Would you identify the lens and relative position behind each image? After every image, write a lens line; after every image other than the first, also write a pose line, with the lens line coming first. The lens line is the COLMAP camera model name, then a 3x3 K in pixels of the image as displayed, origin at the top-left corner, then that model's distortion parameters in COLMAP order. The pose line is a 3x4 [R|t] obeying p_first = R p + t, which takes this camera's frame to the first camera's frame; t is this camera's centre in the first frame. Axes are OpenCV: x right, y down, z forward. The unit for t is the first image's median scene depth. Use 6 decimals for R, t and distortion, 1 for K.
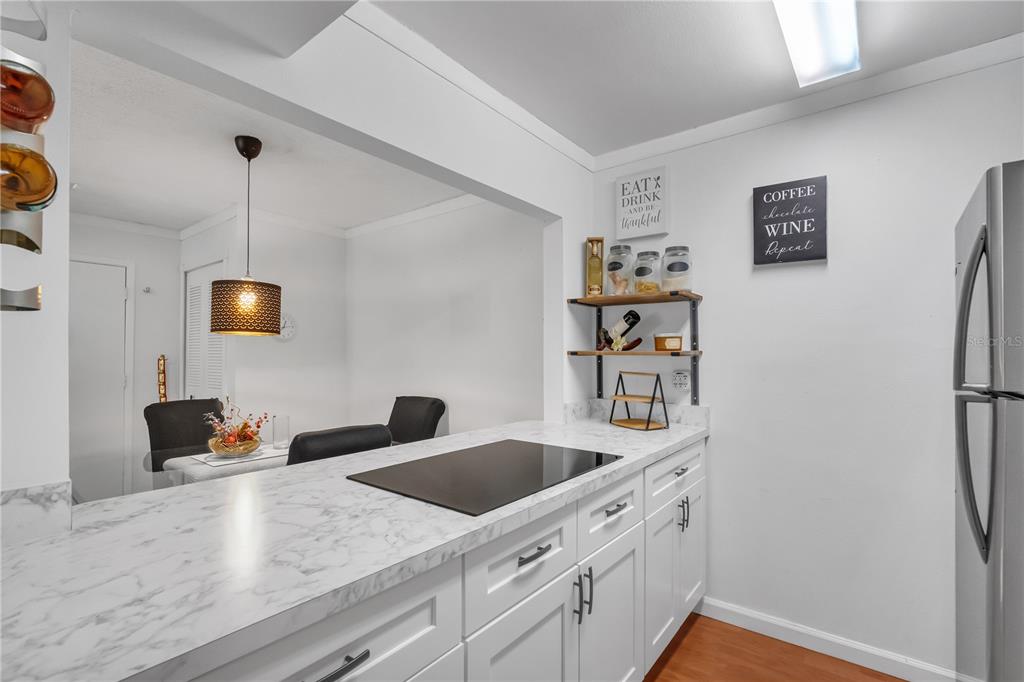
lens RADIAL K [[469.8, 0, 511.2], [0, 469.8, 349.7], [0, 0, 1]] dist [-0.004321, 0.000030]
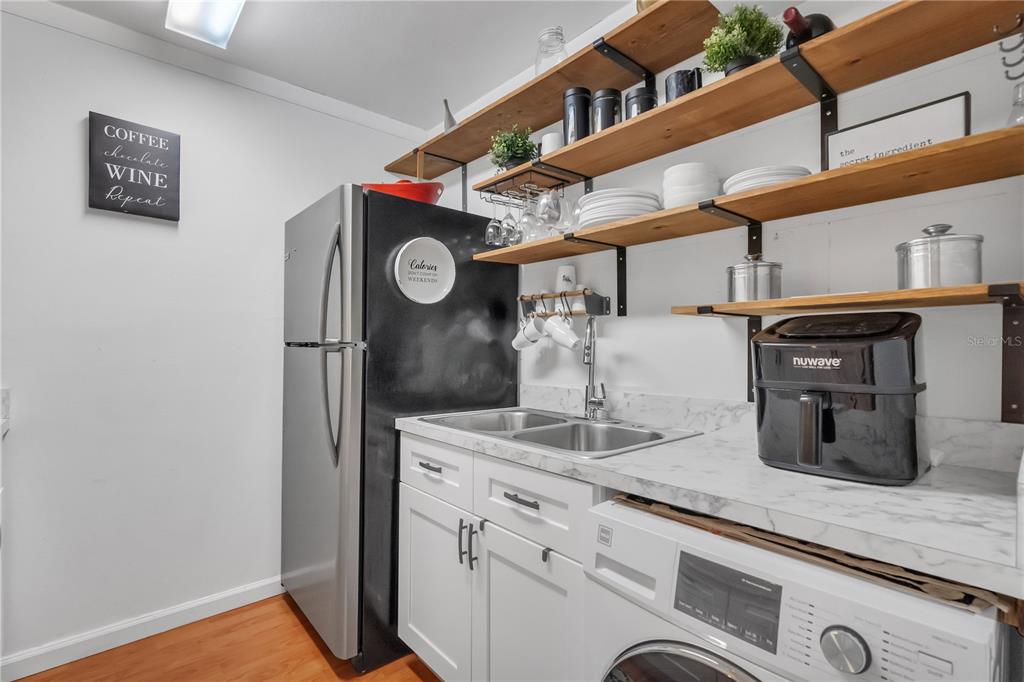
lens RADIAL K [[474.6, 0, 512.9], [0, 474.6, 345.6], [0, 0, 1]] dist [-0.001901, 0.000552]
pose [[0.184596, -0.003239, 0.982809, -0.156492], [-0.014988, 0.999869, 0.006110, 0.044564], [-0.982700, -0.015858, 0.184523, 0.127762]]
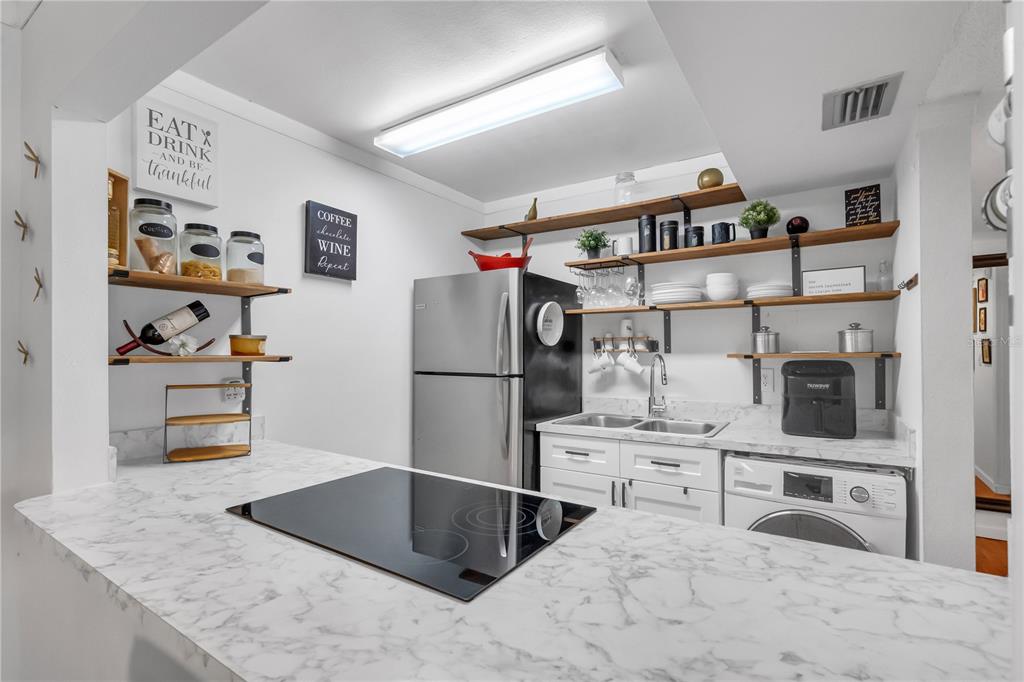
lens RADIAL K [[465.6, 0, 517.4], [0, 465.6, 345.8], [0, 0, 1]] dist [0.000753, 0.000634]
pose [[-0.092649, 0.007479, 0.995671, -0.578503], [-0.007471, 0.999938, -0.008206, -0.012395], [-0.995671, -0.008199, -0.092587, 0.643532]]
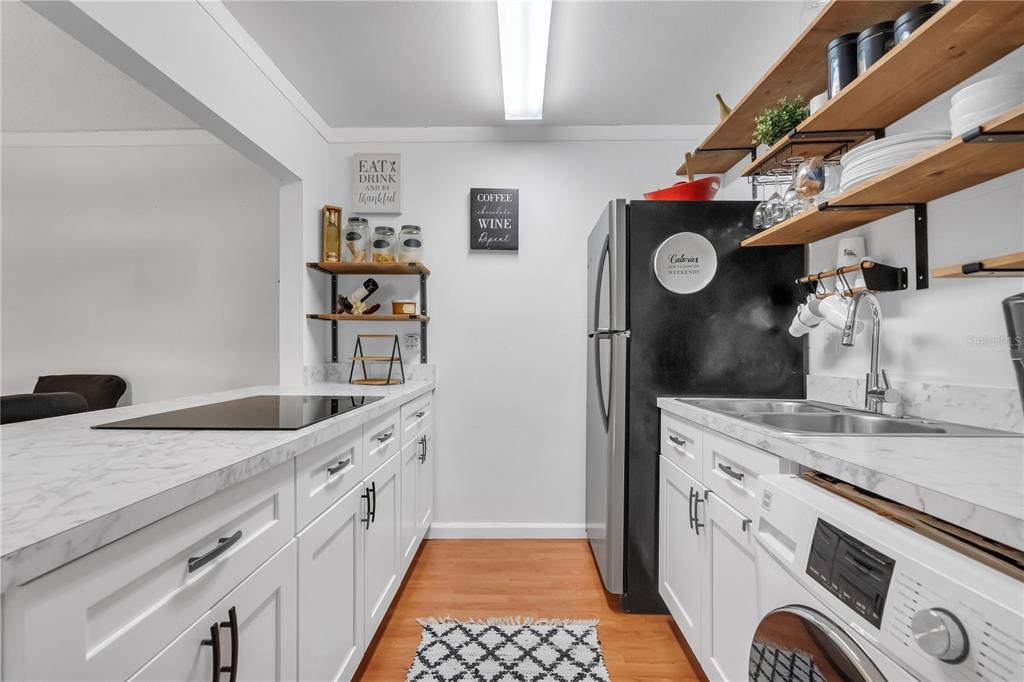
lens RADIAL K [[474.6, 0, 512.9], [0, 474.6, 345.6], [0, 0, 1]] dist [-0.001901, 0.000552]
pose [[0.794453, 0.001847, 0.607323, -0.171463], [-0.005190, 0.999980, 0.003747, 0.075920], [-0.607304, -0.006128, 0.794446, -0.089060]]
